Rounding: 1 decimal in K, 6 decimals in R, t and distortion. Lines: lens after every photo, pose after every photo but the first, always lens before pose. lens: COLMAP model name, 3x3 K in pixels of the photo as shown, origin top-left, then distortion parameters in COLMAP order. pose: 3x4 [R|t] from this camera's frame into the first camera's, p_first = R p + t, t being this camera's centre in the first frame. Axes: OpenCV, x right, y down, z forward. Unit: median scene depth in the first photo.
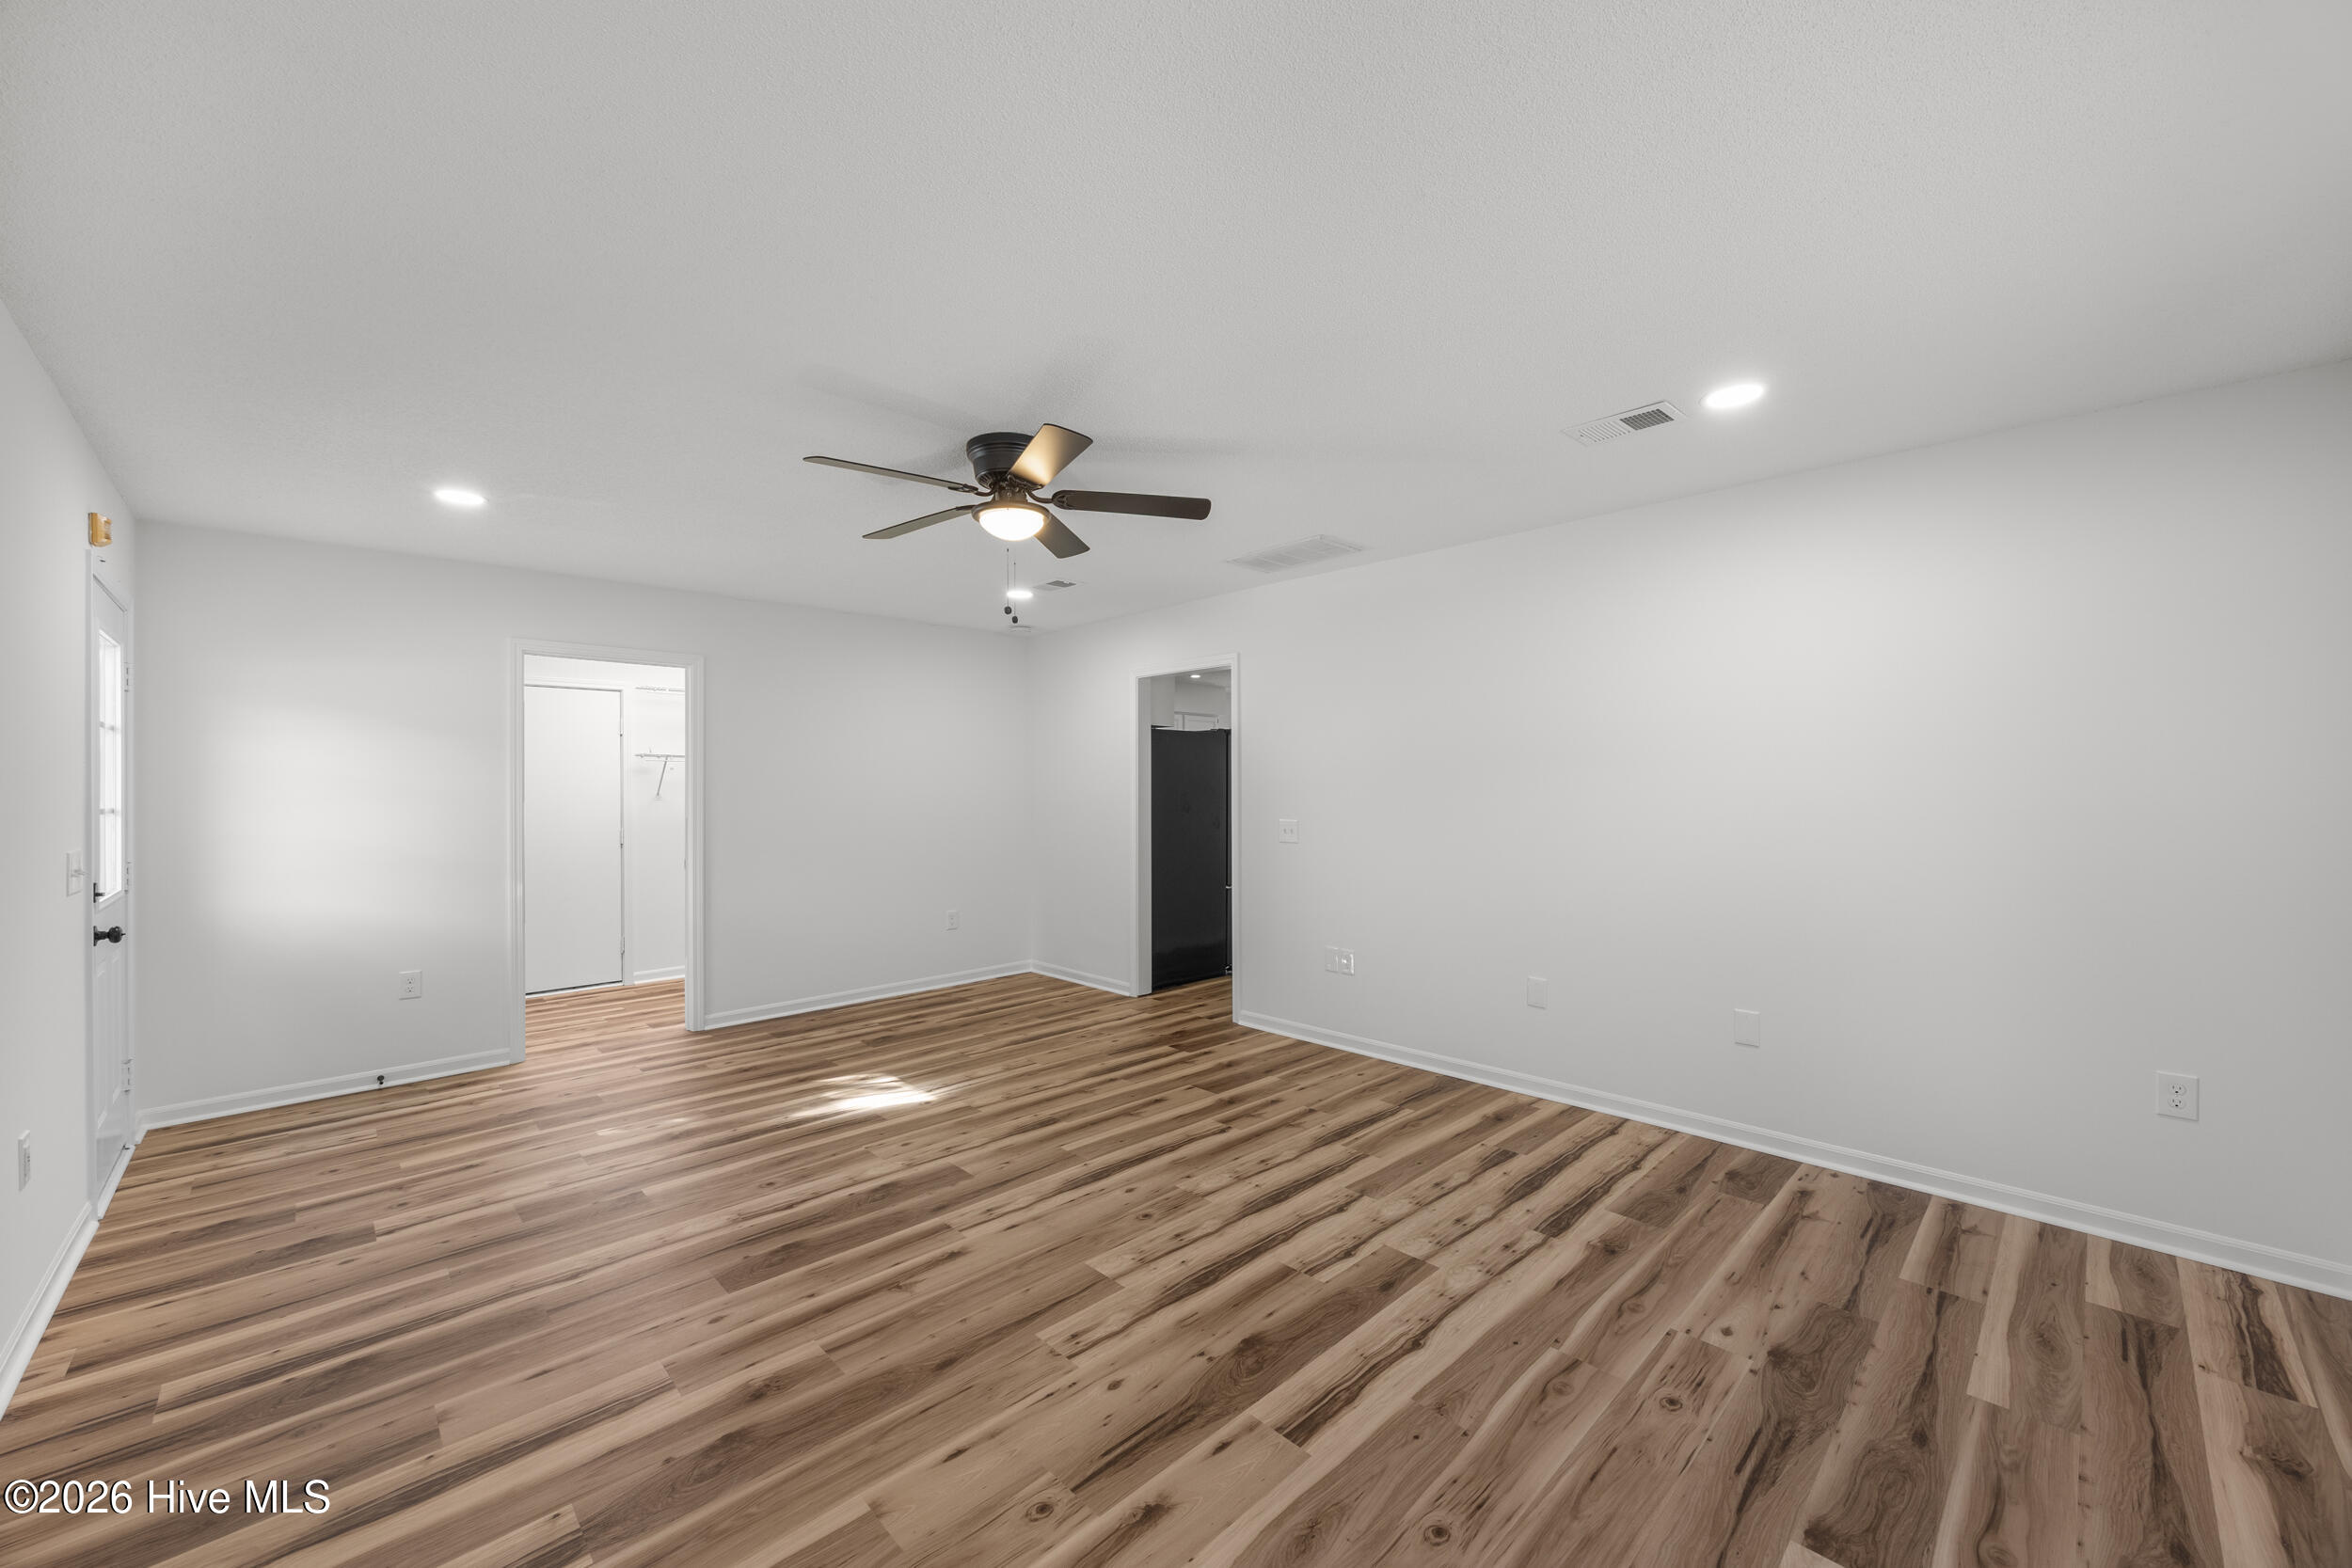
lens RADIAL K [[894.7, 0, 1163.3], [0, 894.7, 791.1], [0, 0, 1]] dist [-0.001096, -0.000063]
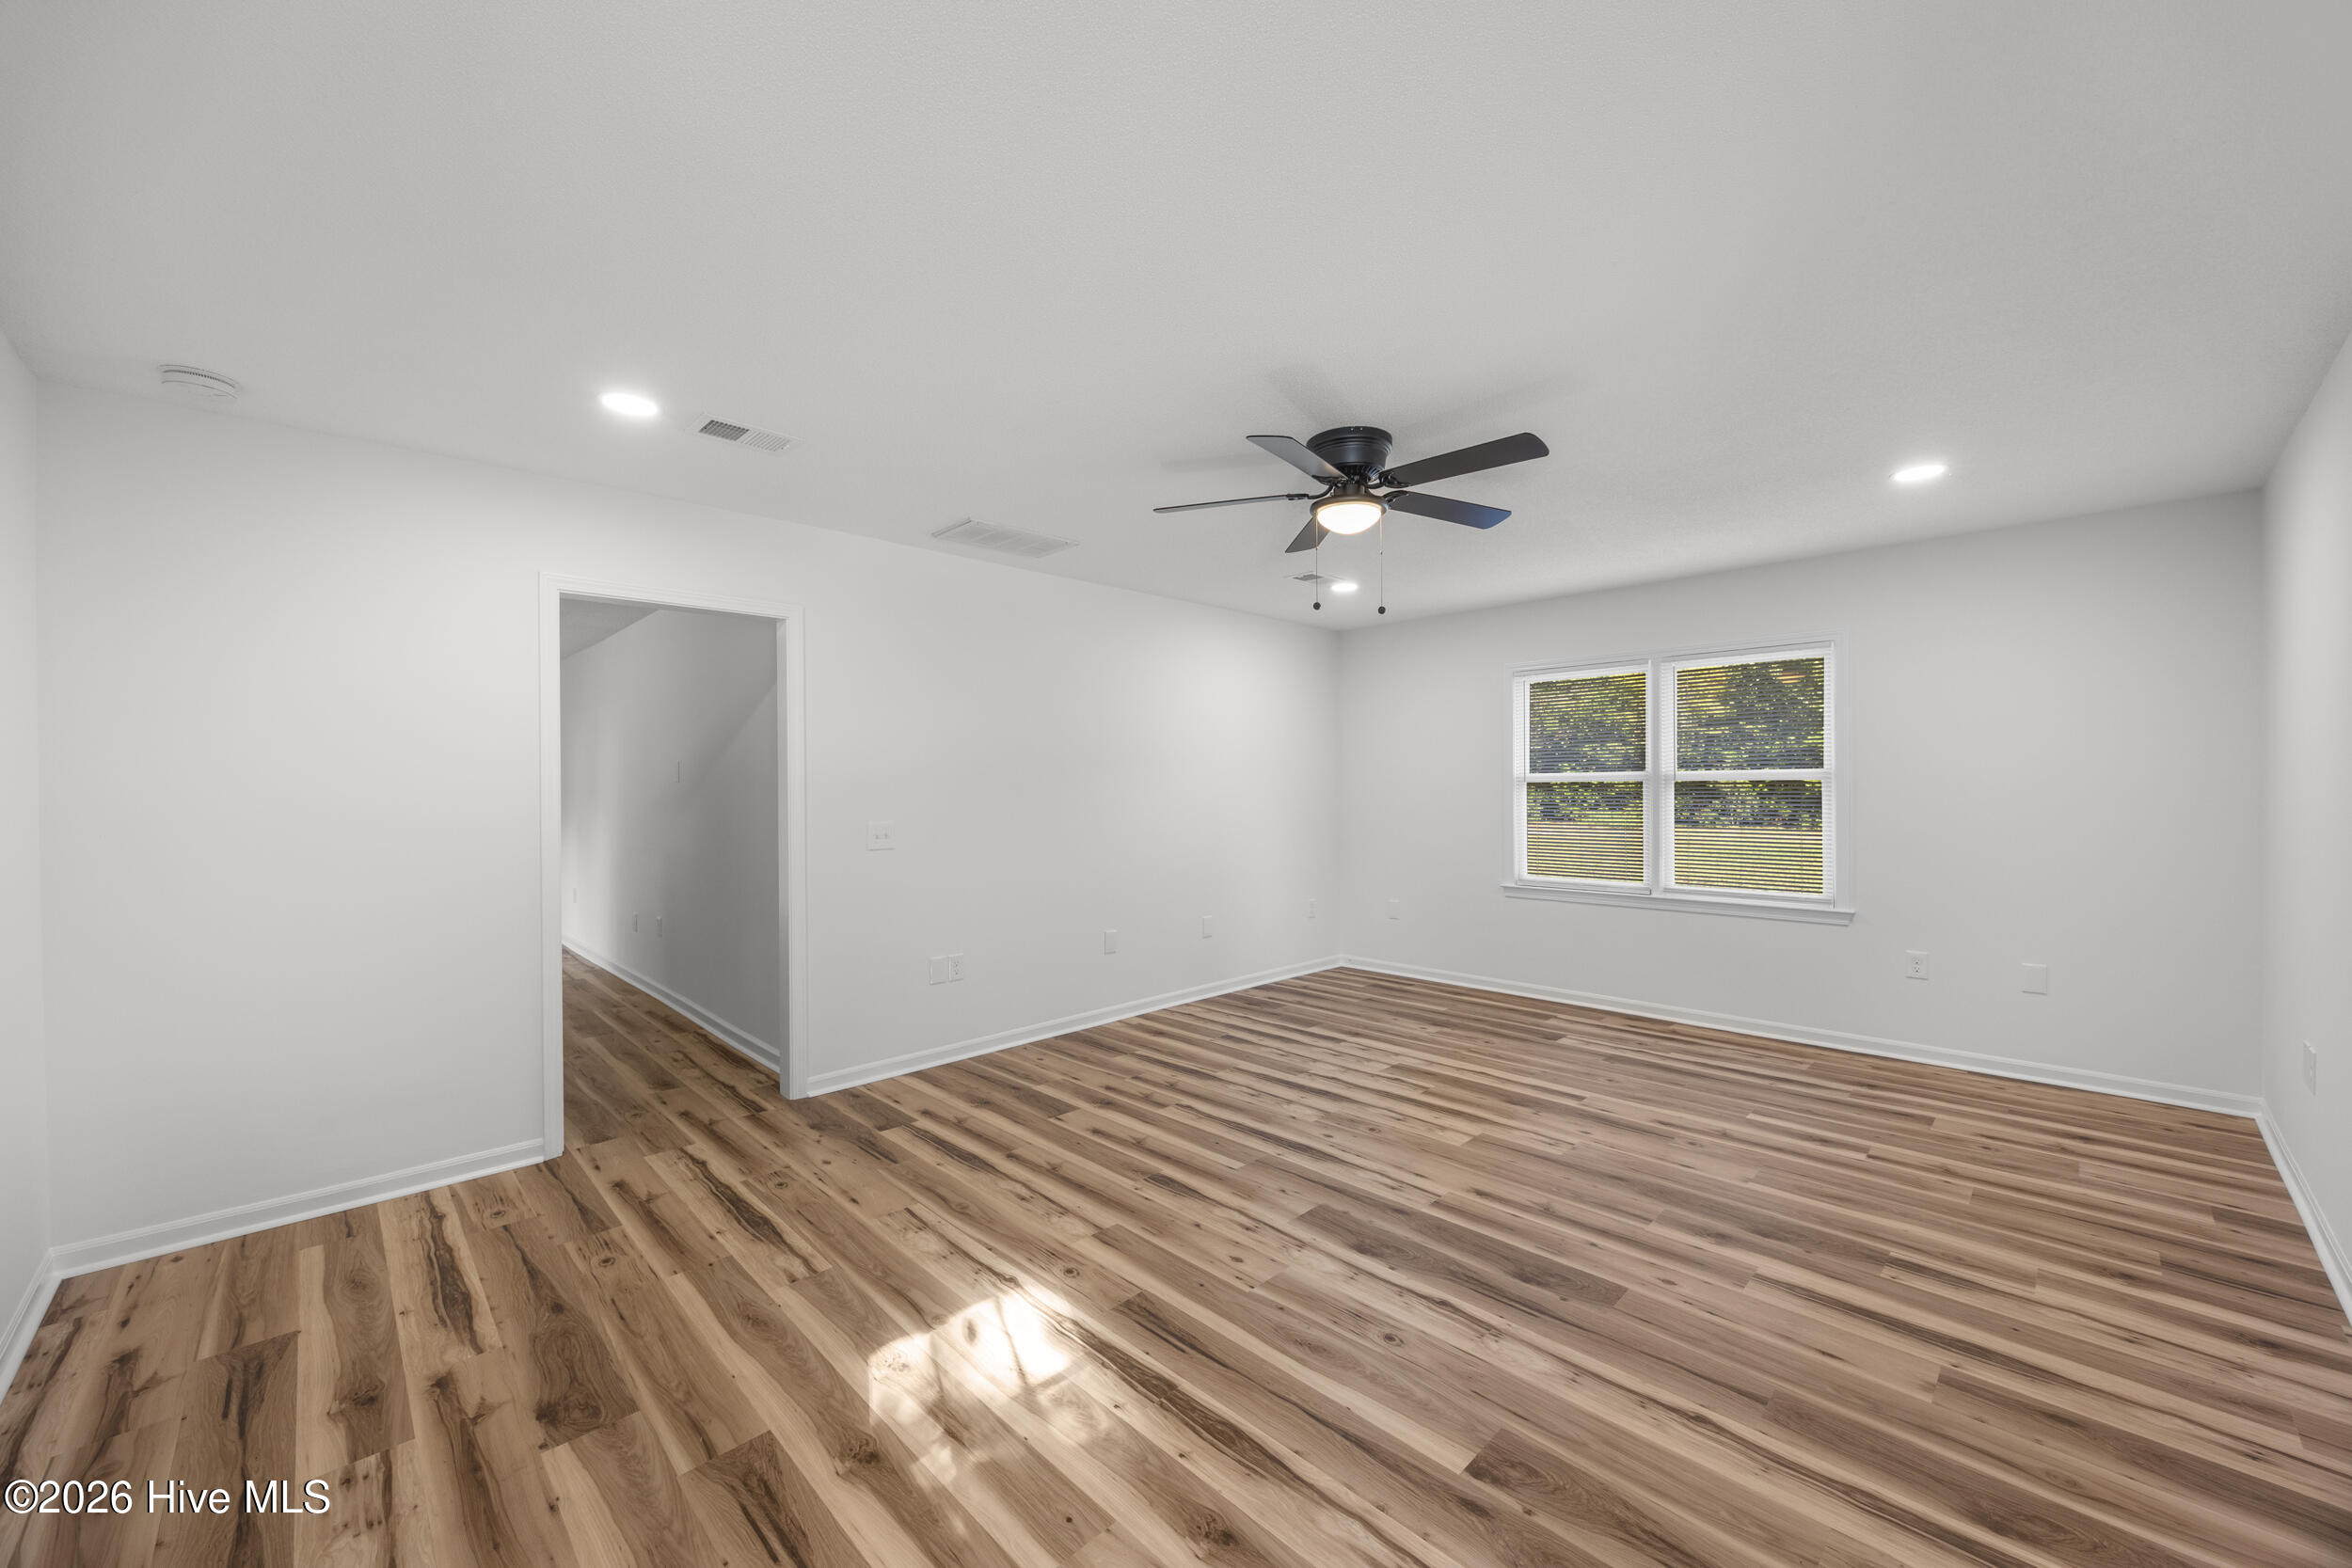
lens RADIAL K [[894.7, 0, 1185.0], [0, 894.7, 789.9], [0, 0, 1]] dist [-0.001096, -0.000063]
pose [[-0.014104, 0.001702, 0.999899, -1.266081], [0.008100, 0.999966, -0.001588, 0.009965], [-0.999868, 0.008076, -0.014117, 1.295898]]
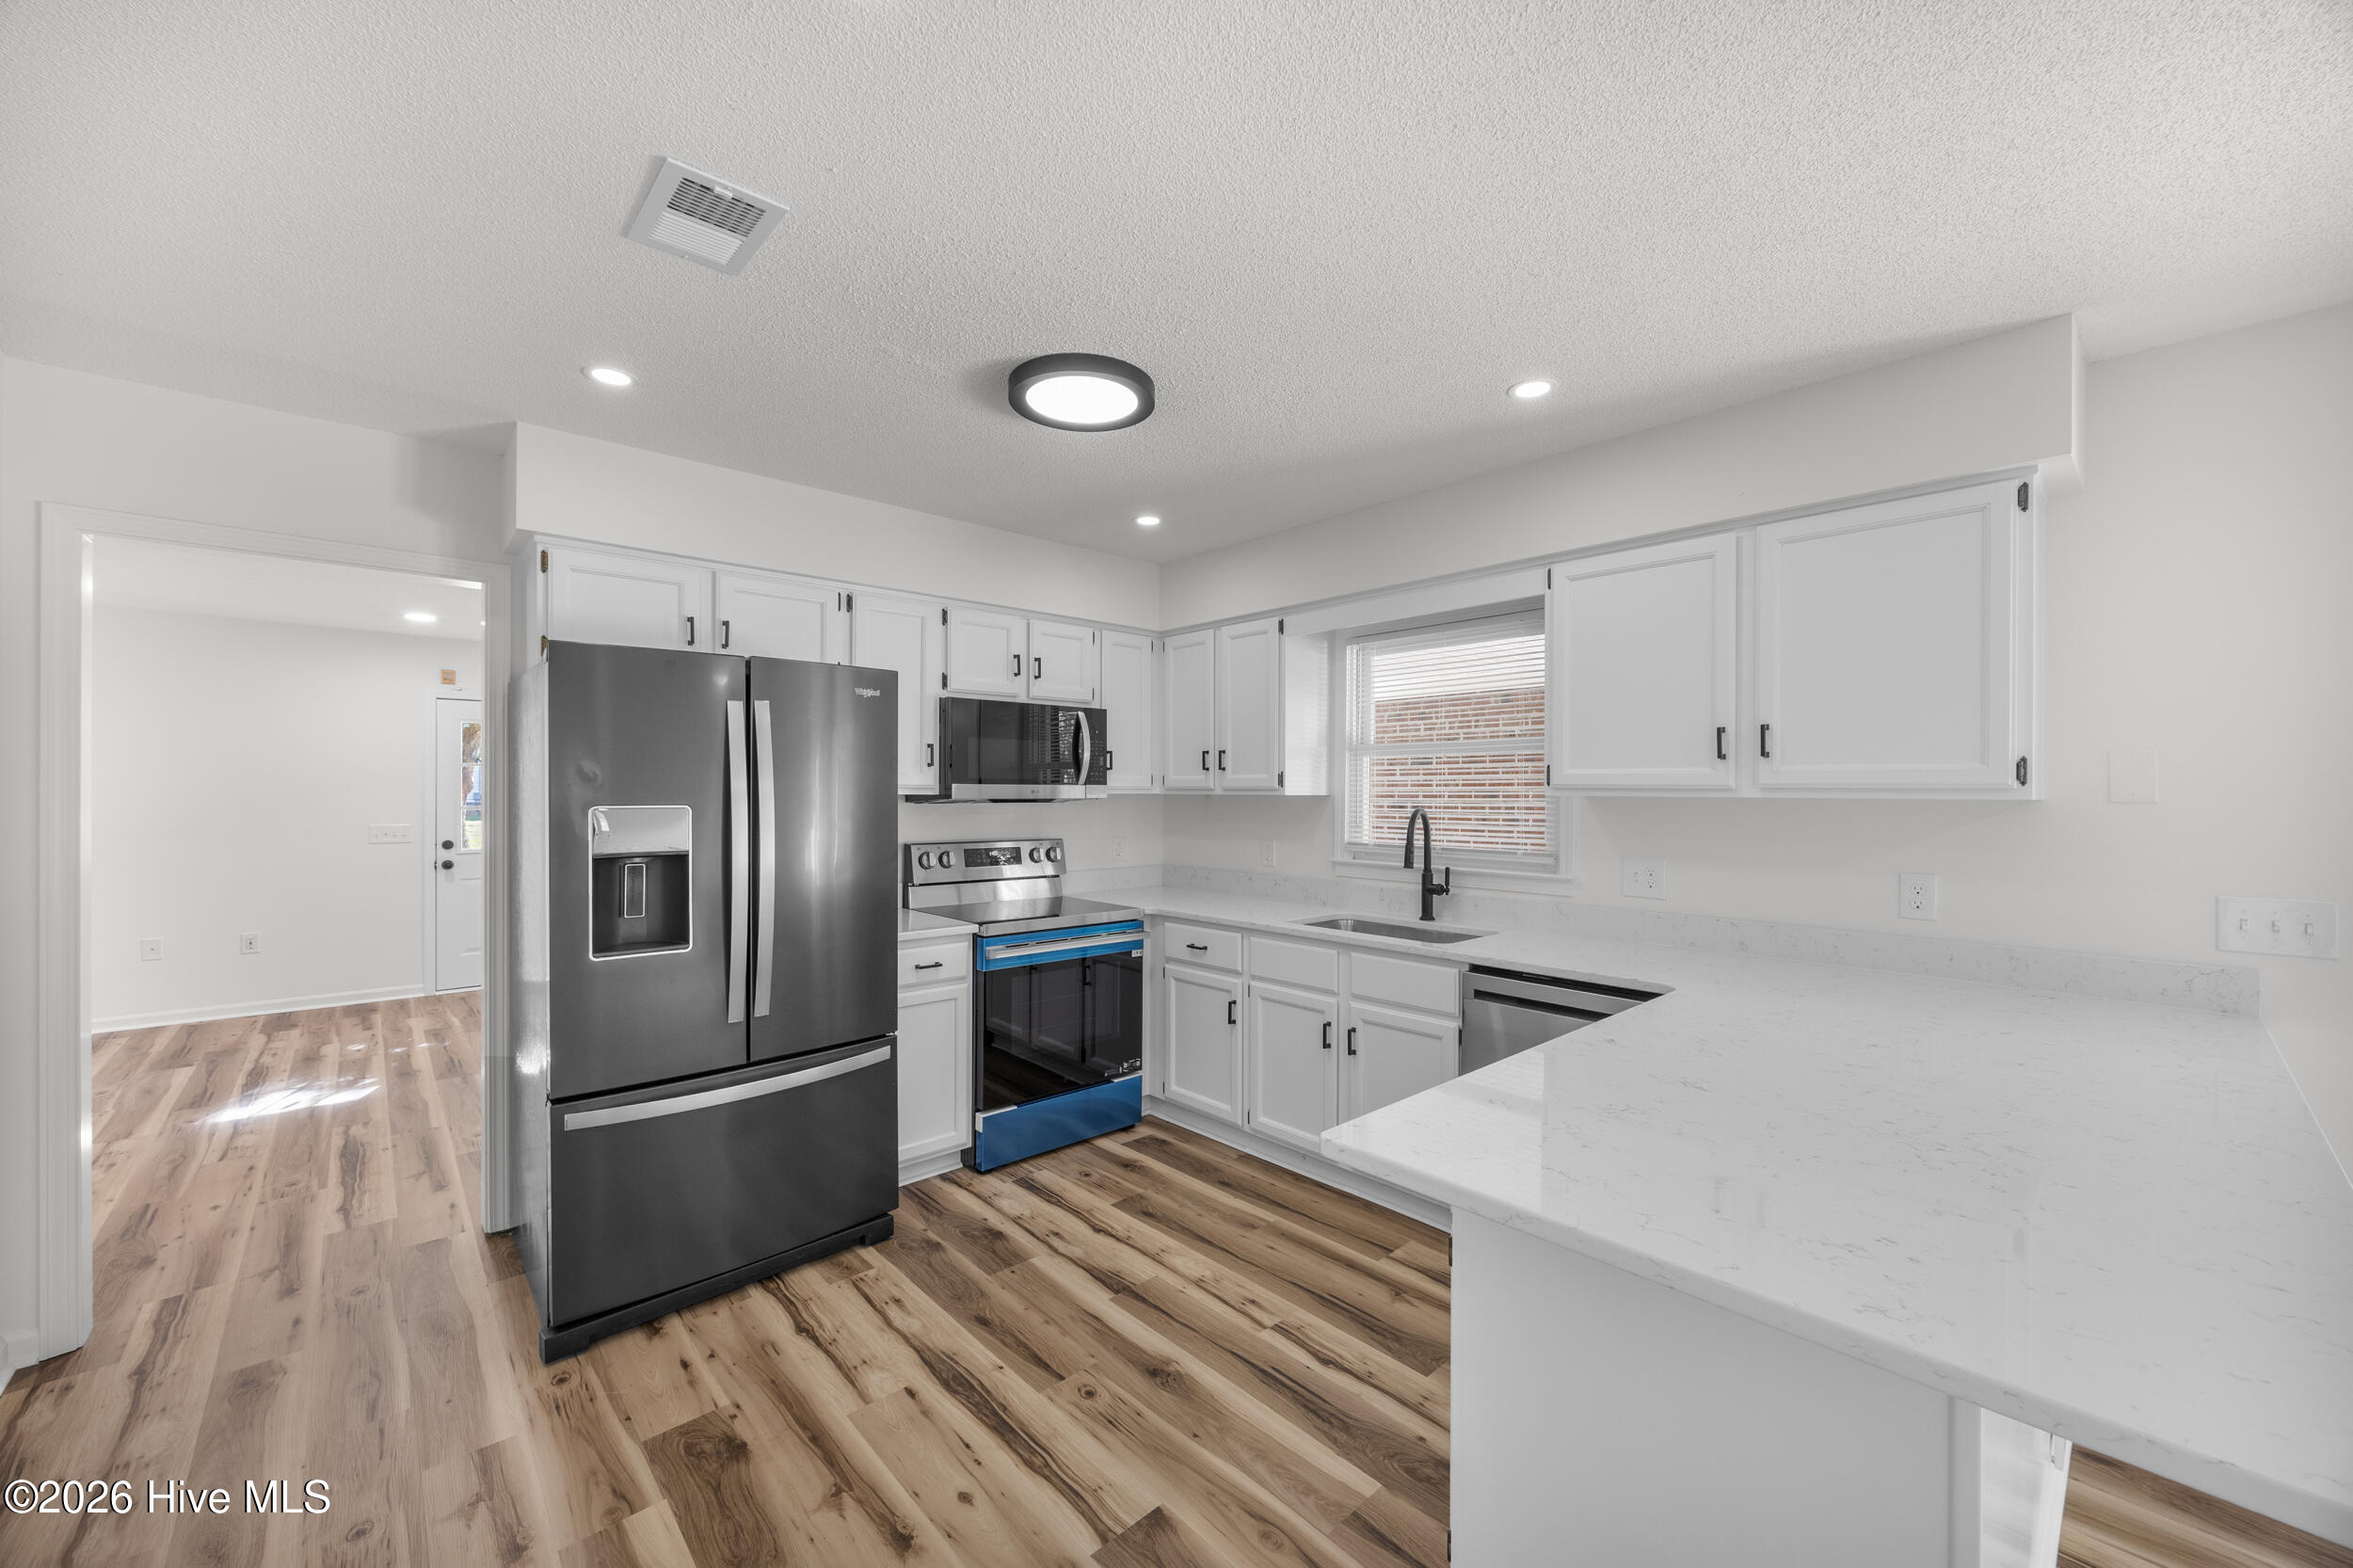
lens RADIAL K [[897.6, 0, 1173.7], [0, 897.6, 796.0], [0, 0, 1]] dist [0.000753, 0.000644]
pose [[-0.025883, 0.009541, -0.999619, 0.978492], [-0.006316, 0.999933, 0.009708, -0.038728], [0.999645, 0.006565, -0.025821, 2.957837]]
